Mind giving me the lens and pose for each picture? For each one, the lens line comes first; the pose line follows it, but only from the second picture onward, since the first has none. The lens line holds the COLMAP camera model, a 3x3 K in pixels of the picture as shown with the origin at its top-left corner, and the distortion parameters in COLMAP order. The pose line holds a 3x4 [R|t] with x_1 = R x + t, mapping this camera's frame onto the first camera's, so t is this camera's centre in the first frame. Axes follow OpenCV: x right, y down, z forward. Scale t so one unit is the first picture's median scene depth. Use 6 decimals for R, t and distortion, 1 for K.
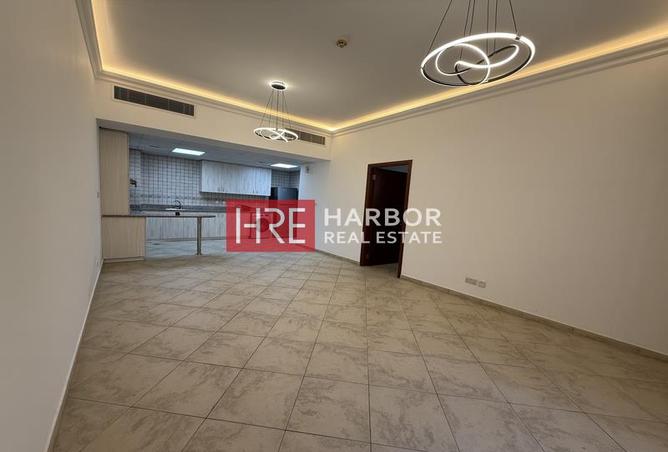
lens RADIAL K [[267.4, 0, 336.7], [0, 267.4, 219.3], [0, 0, 1]] dist [0.002914, -0.000140]
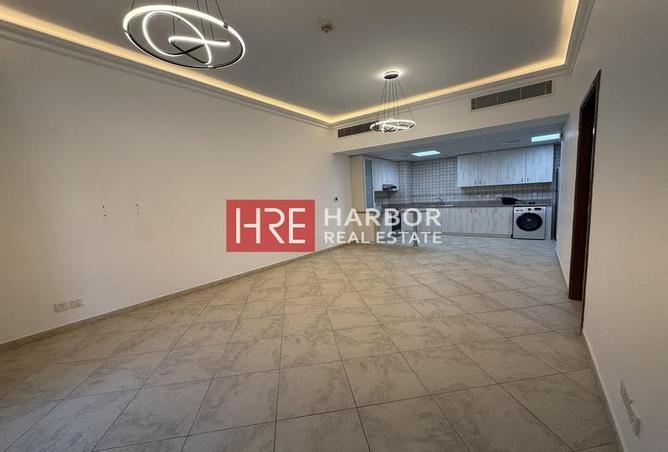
lens RADIAL K [[267.4, 0, 340.4], [0, 267.4, 232.3], [0, 0, 1]] dist [0.002914, -0.000140]
pose [[0.261967, 0.059797, -0.963223, 0.640350], [0.002863, 0.998026, 0.062736, 0.004557], [0.965073, -0.019192, 0.261279, 0.524592]]
